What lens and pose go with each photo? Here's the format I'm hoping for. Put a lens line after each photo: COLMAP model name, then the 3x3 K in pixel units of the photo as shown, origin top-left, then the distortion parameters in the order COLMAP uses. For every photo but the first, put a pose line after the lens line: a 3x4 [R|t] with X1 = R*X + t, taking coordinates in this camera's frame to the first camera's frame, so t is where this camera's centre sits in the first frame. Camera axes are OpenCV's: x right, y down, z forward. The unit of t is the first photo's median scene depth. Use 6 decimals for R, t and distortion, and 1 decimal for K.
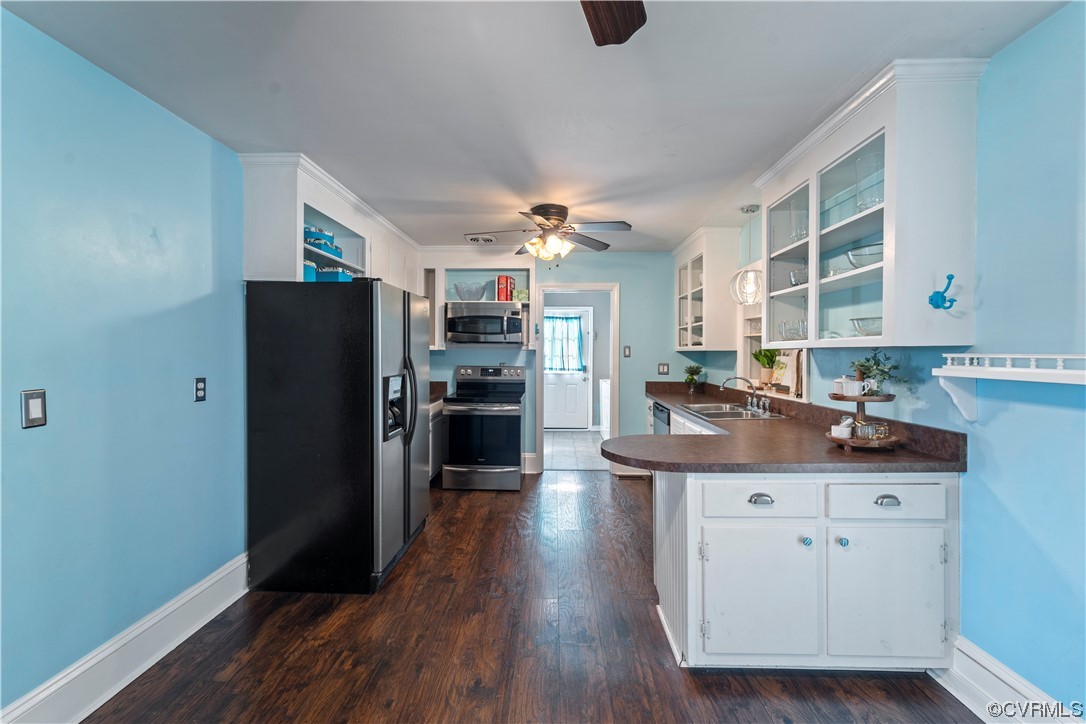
lens RADIAL K [[445.9, 0, 543.9], [0, 445.9, 359.5], [0, 0, 1]] dist [0.001697, -0.000134]
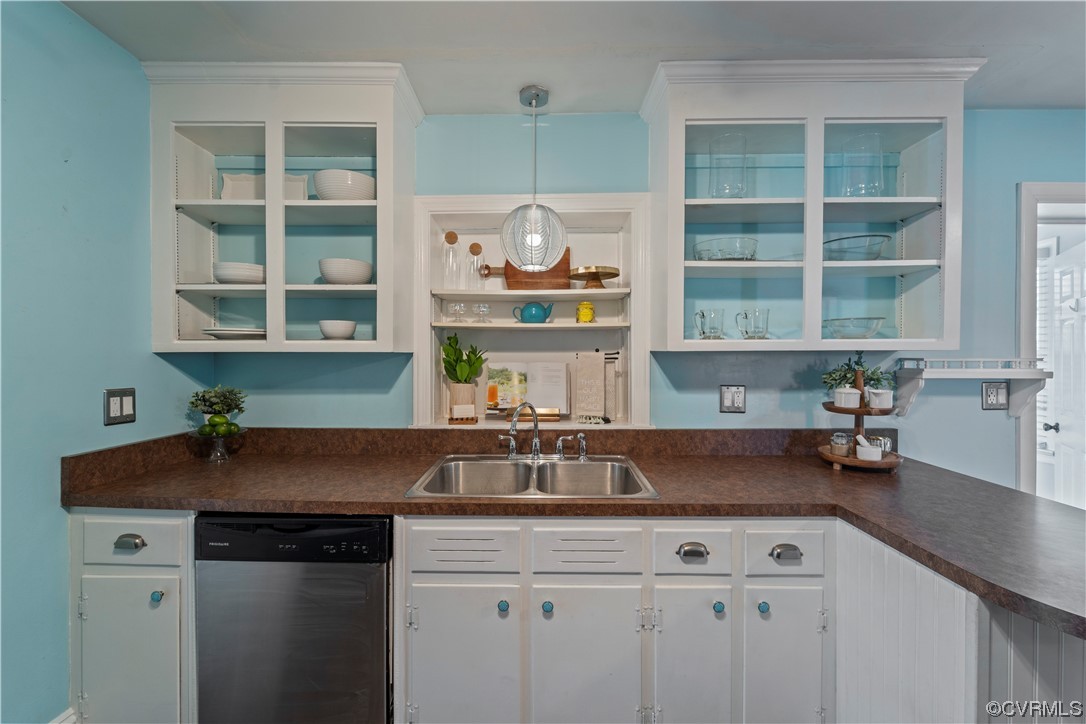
lens RADIAL K [[445.9, 0, 543.9], [0, 445.9, 359.5], [0, 0, 1]] dist [0.001697, -0.000134]
pose [[-0.003358, -0.003885, 0.999987, -0.119941], [0.016116, 0.999862, 0.003939, -0.018821], [-0.999864, 0.016129, -0.003295, 1.298199]]
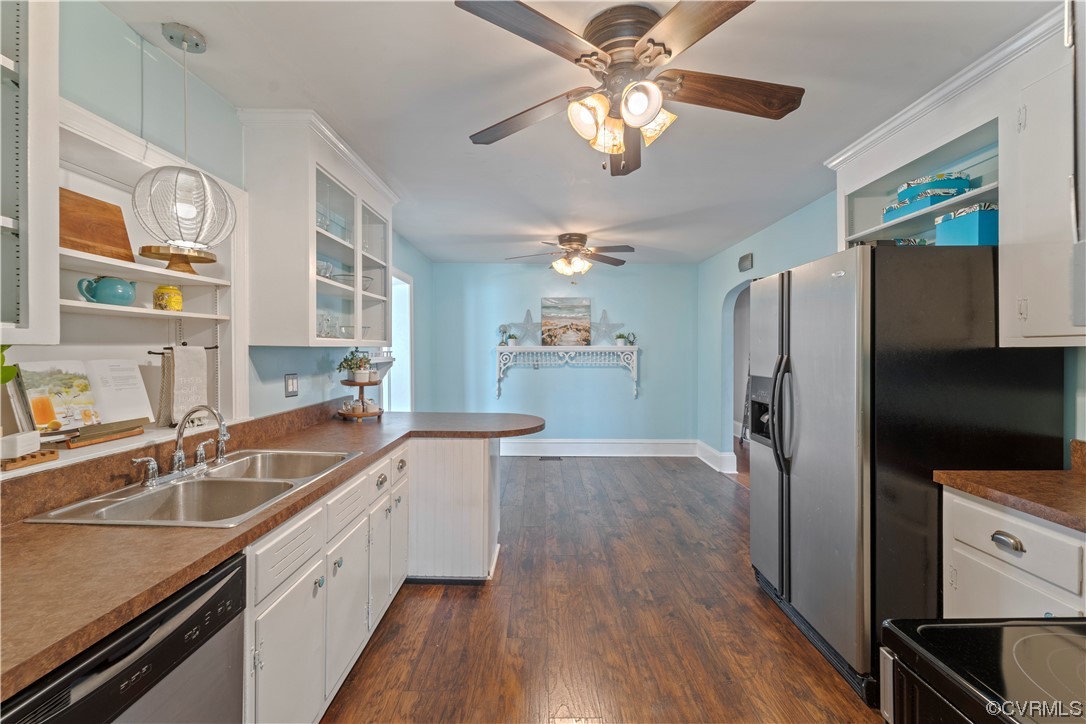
lens RADIAL K [[458.7, 0, 546.5], [0, 458.7, 351.3], [0, 0, 1]] dist [0.000188, -0.000232]
pose [[-0.999330, -0.001388, -0.036584, 0.145148], [-0.002139, 0.999788, 0.020477, -0.035319], [0.036547, 0.020542, -0.999121, 1.957505]]
